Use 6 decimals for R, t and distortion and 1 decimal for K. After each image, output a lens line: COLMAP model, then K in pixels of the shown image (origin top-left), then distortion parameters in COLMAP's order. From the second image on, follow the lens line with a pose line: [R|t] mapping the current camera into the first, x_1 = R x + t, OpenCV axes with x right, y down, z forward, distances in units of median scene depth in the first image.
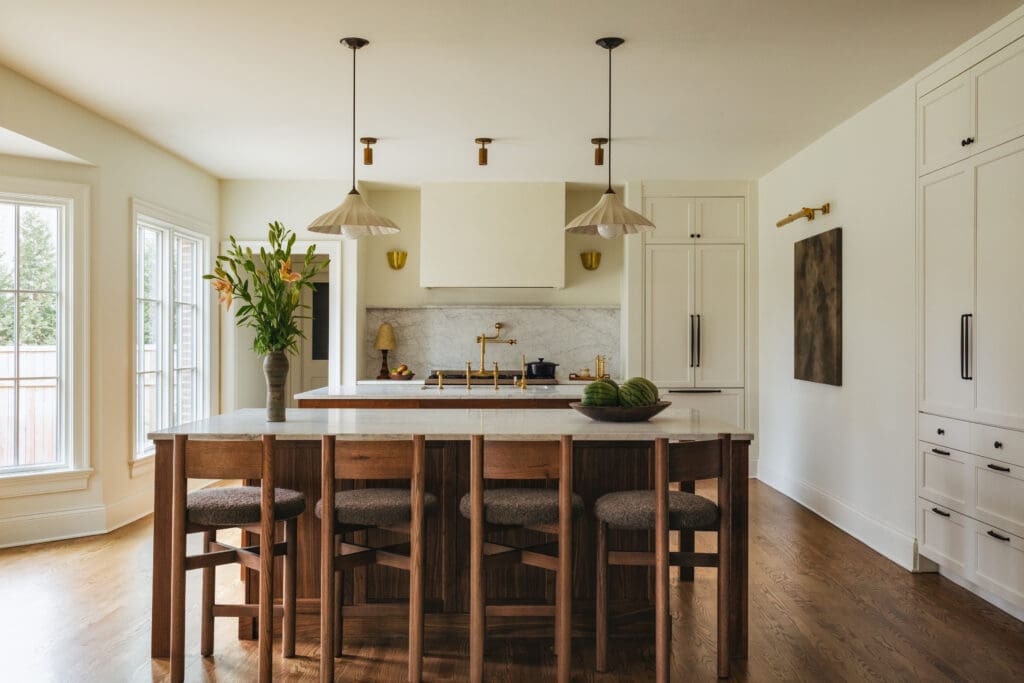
lens RADIAL K [[998.7, 0, 512.0], [0, 998.7, 341.5], [0, 0, 1]] dist [-0.000247, -0.003686]
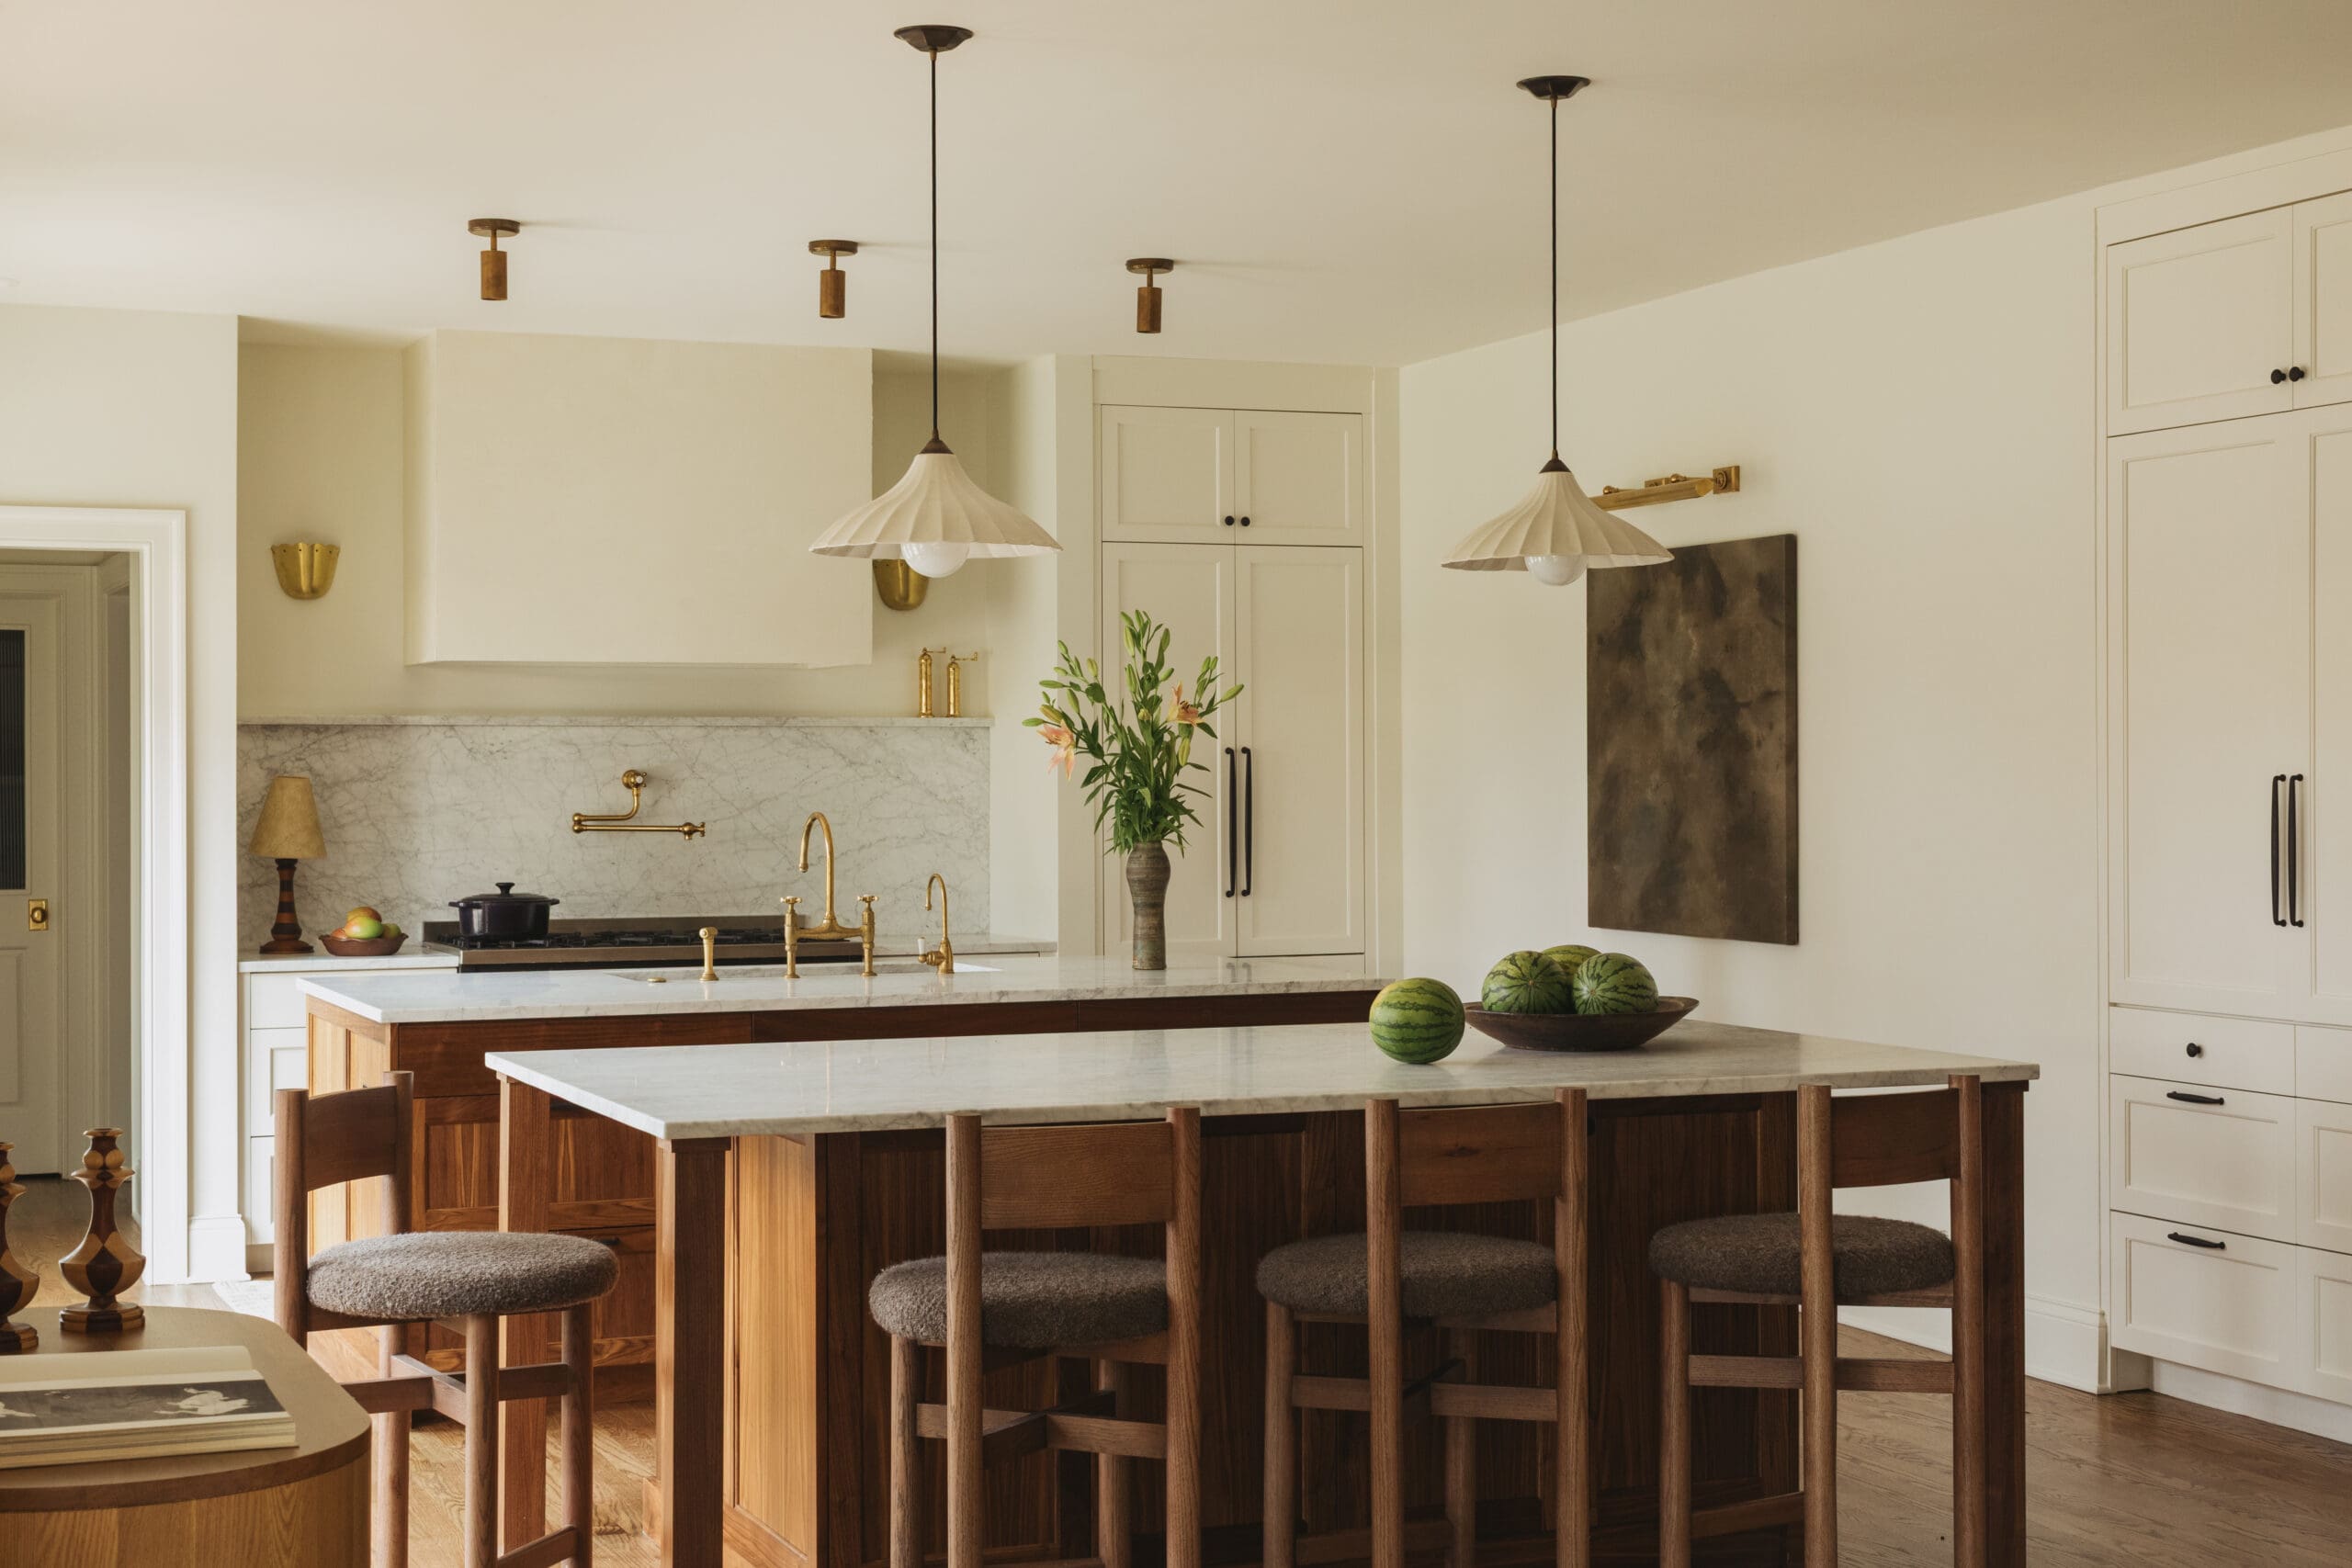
lens RADIAL K [[3479.3, 0, 1176.0], [0, 3479.3, 784.0], [0, 0, 1]] dist [0.056468, 0.075204]
pose [[0.920360, -0.006125, 0.391025, -0.399174], [0.006461, 0.999979, 0.000457, -0.018674], [-0.391020, 0.002106, 0.920380, -0.141575]]
